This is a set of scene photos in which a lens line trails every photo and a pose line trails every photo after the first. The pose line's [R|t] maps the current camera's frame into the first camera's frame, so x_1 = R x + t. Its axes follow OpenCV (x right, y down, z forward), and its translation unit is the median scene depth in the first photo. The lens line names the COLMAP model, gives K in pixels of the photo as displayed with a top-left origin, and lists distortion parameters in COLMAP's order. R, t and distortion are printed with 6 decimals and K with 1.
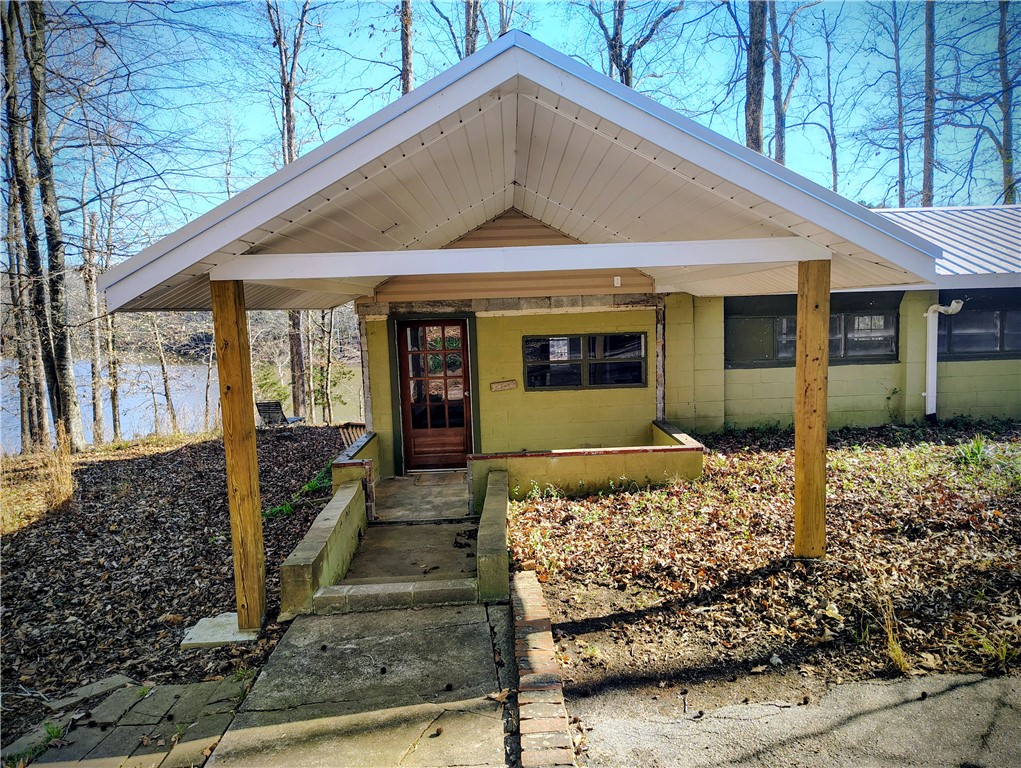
lens RADIAL K [[690.7, 0, 516.6], [0, 690.7, 386.6], [0, 0, 1]] dist [0.051782, -0.068394]
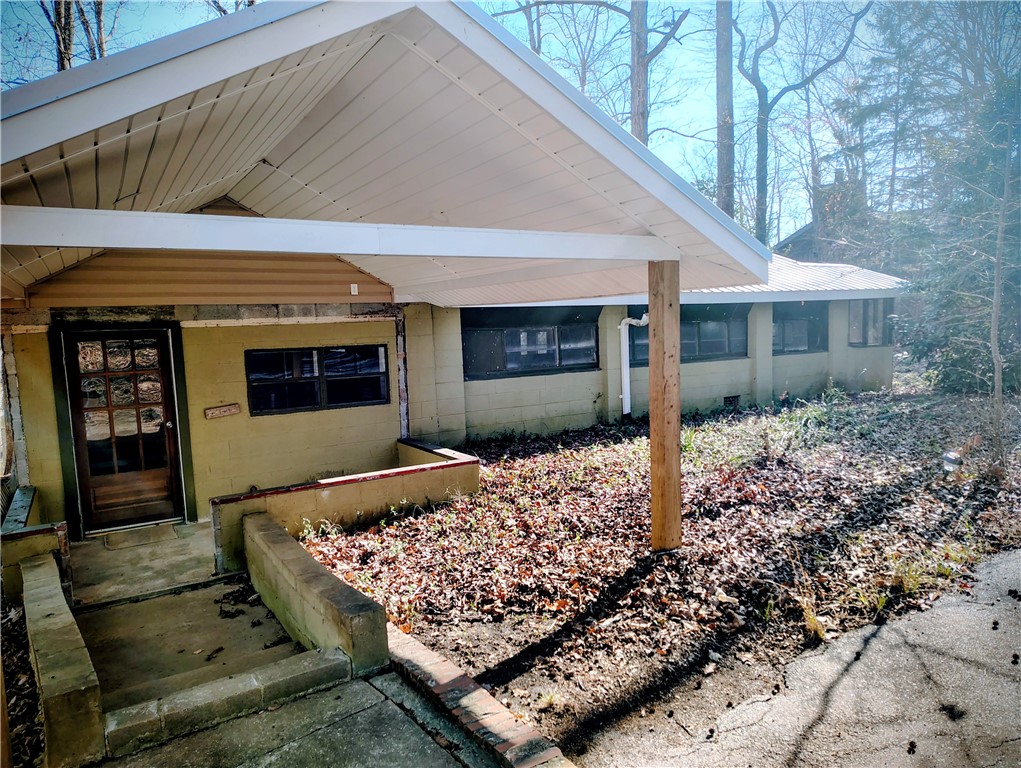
lens RADIAL K [[690.7, 0, 516.6], [0, 690.7, 386.6], [0, 0, 1]] dist [0.051782, -0.068394]
pose [[0.857791, -0.041493, 0.512321, -0.175713], [0.059442, 0.998057, -0.018693, 0.007172], [-0.510550, 0.046489, 0.858591, 0.137996]]
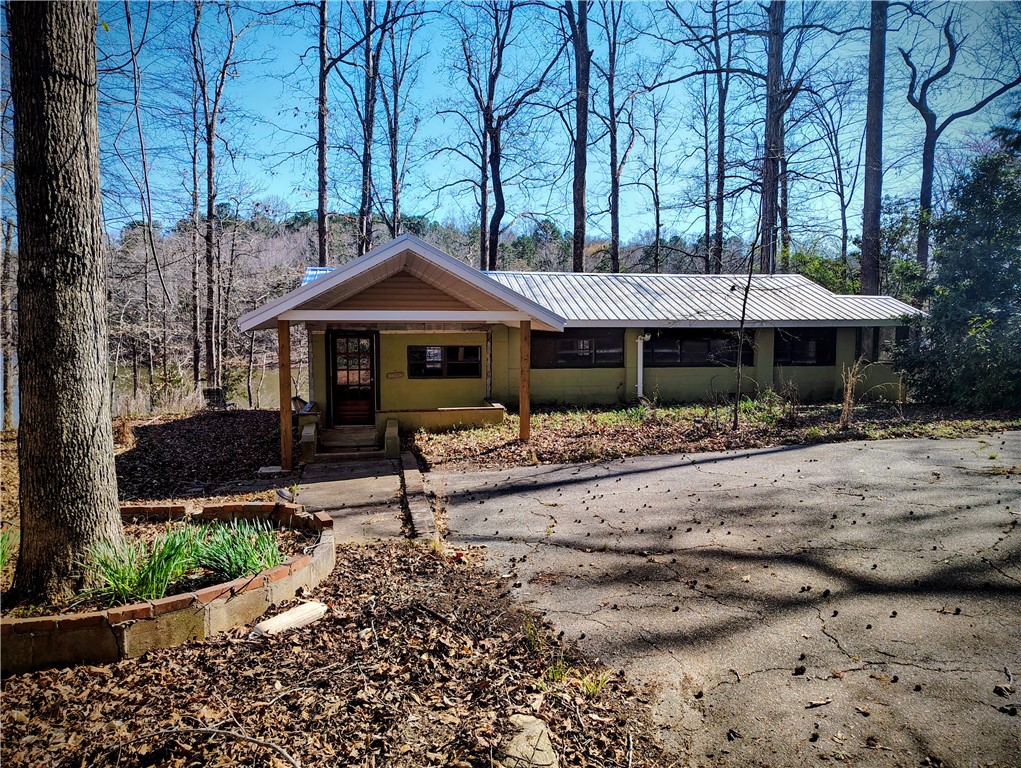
lens RADIAL K [[690.7, 0, 516.6], [0, 690.7, 386.6], [0, 0, 1]] dist [0.051782, -0.068394]
pose [[0.986035, 0.020214, 0.165309, -0.008244], [-0.017878, 0.999718, -0.015606, 0.058467], [-0.165578, 0.012432, 0.986118, -0.868096]]
